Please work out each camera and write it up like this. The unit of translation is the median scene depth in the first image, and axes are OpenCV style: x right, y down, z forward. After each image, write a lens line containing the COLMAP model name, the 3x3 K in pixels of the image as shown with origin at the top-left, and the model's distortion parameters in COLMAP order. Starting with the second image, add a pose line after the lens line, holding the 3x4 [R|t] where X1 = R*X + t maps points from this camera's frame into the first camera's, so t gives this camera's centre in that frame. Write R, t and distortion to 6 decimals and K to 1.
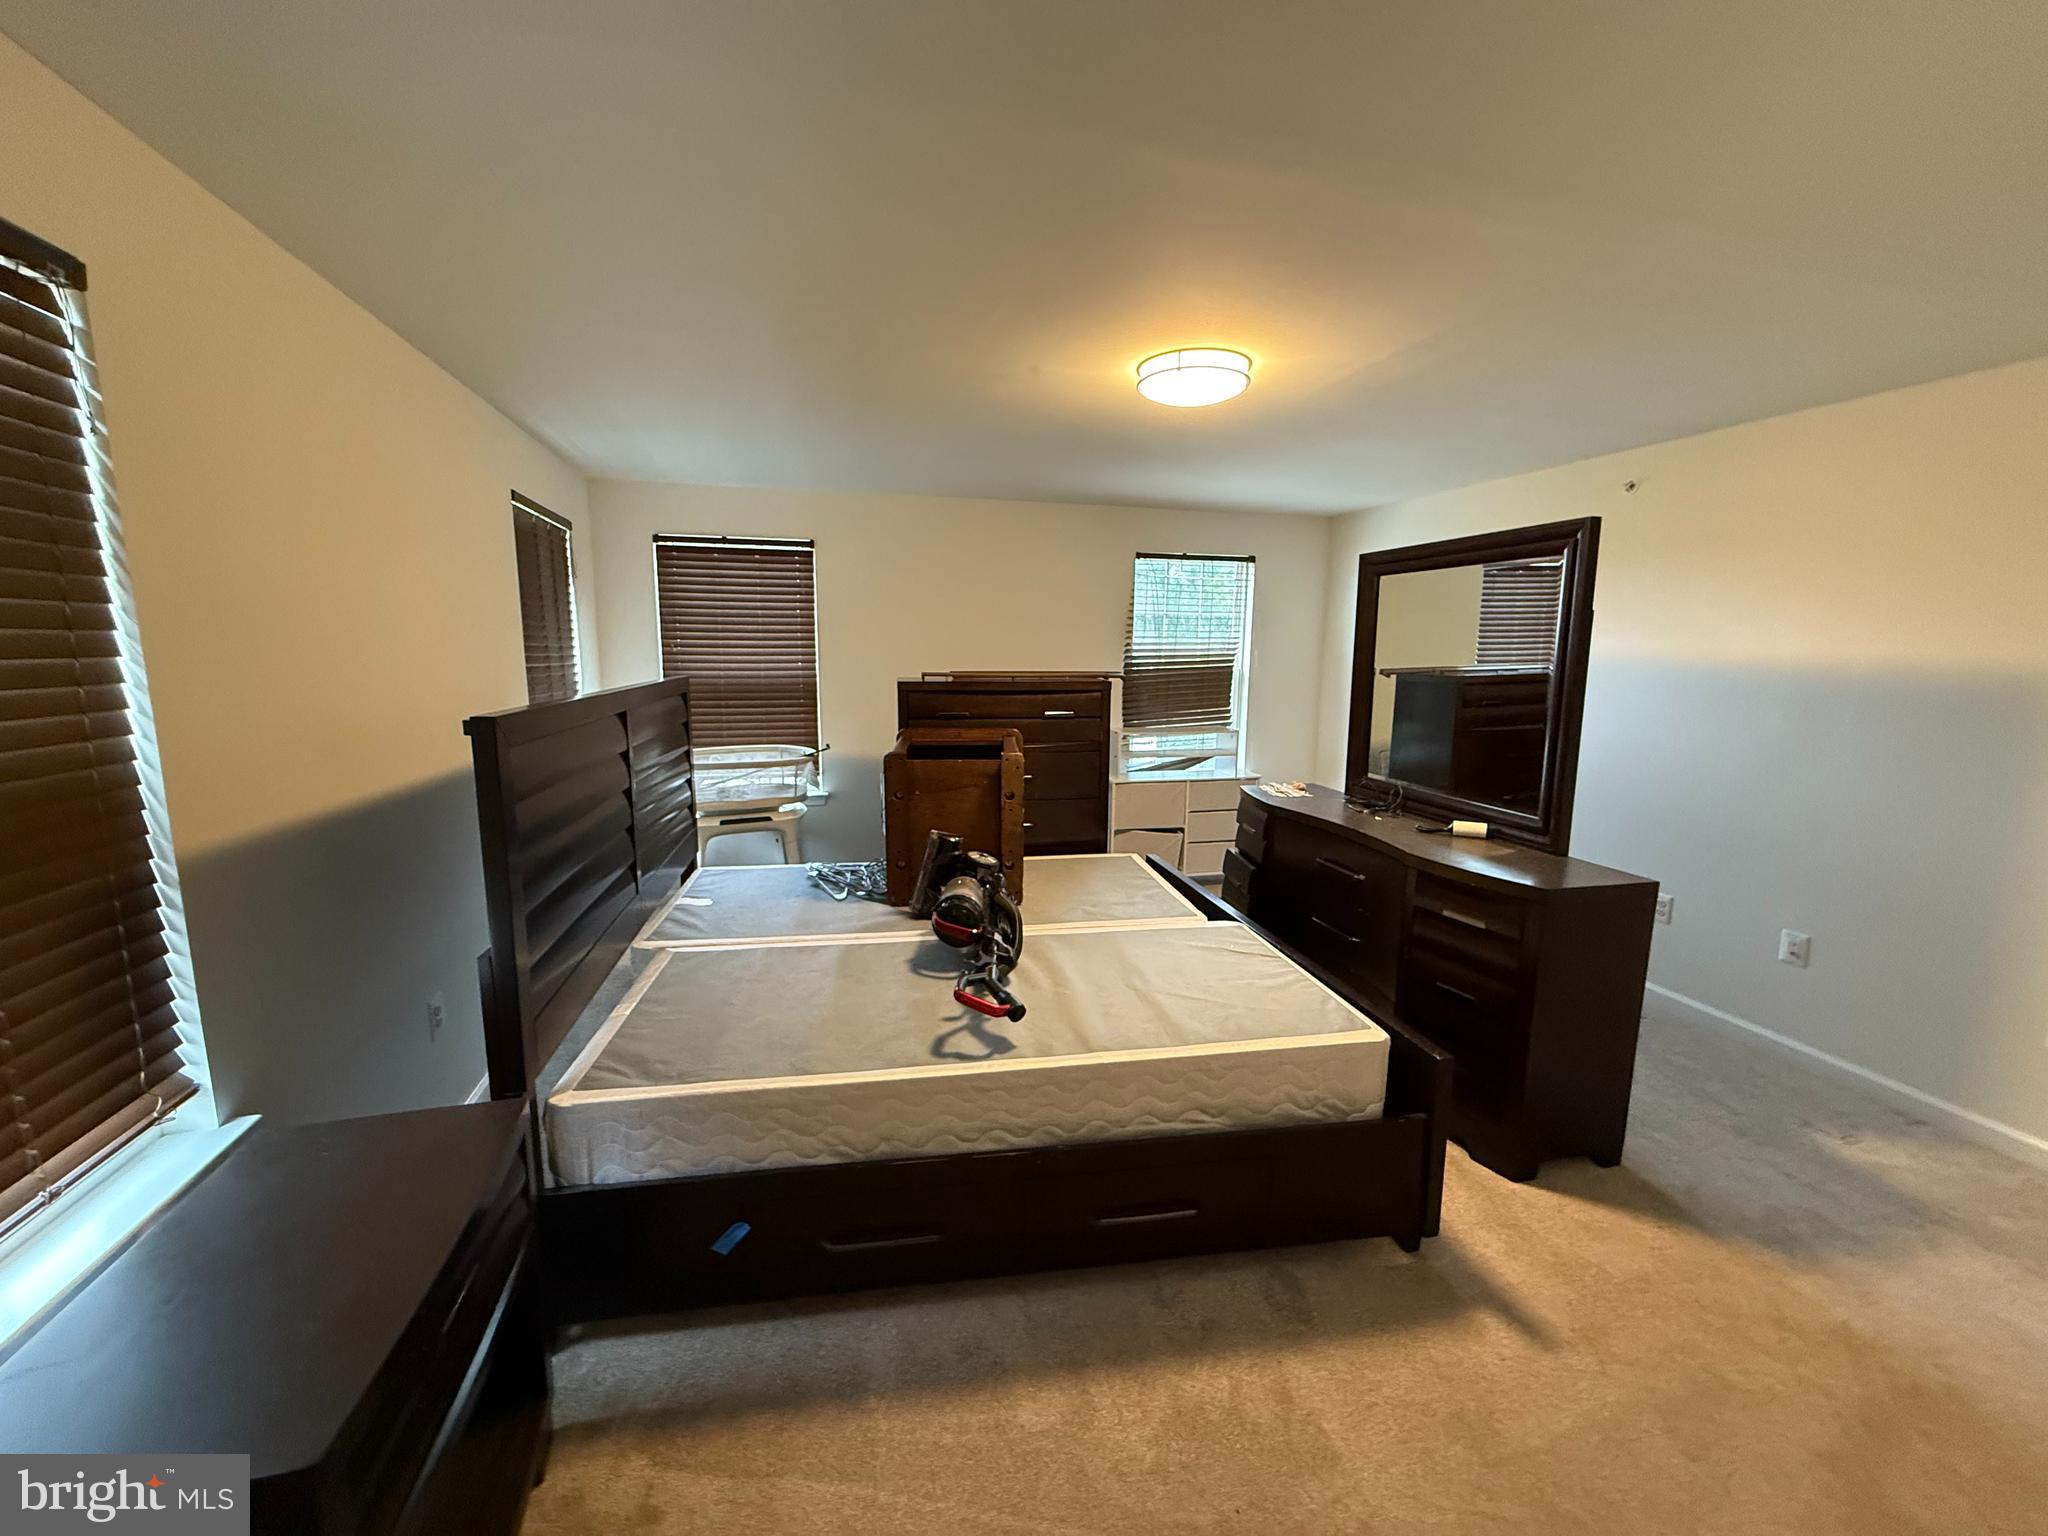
lens RADIAL K [[816.2, 0, 1025.8], [0, 816.2, 767.6], [0, 0, 1]] dist [0.000735, 0.000561]
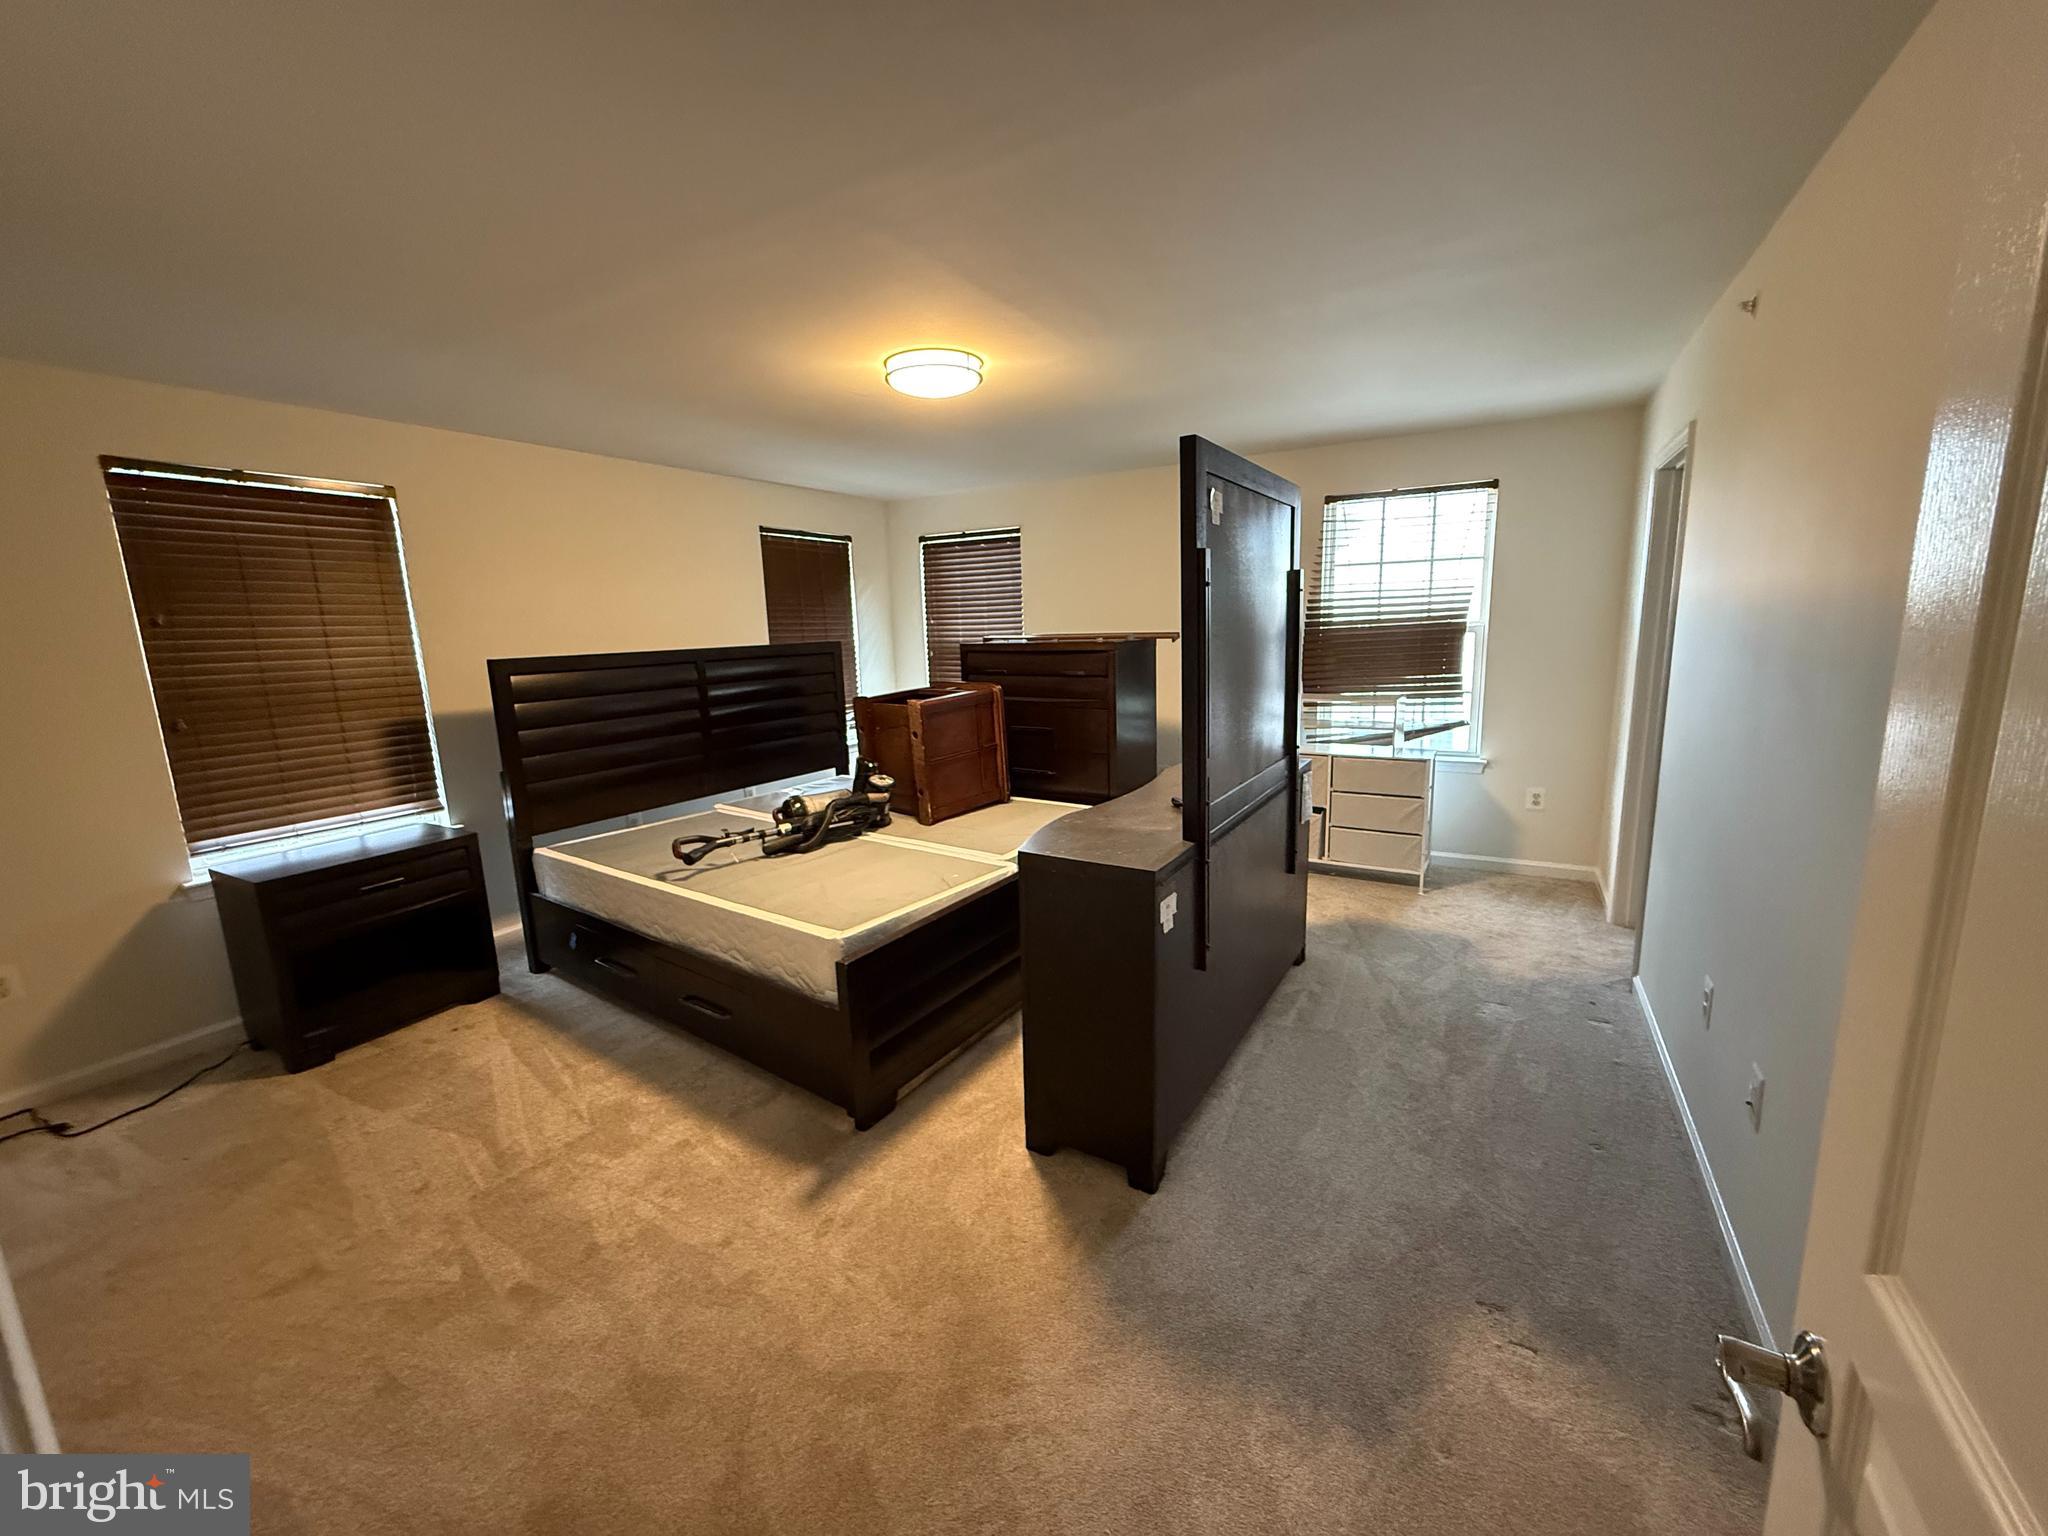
lens RADIAL K [[816.2, 0, 1028.7], [0, 816.2, 770.0], [0, 0, 1]] dist [0.000735, 0.000561]
pose [[0.706367, 0.099262, -0.700851, 0.979577], [-0.070123, 0.995061, 0.070256, -0.011290], [0.704363, -0.000481, 0.709839, 0.240287]]
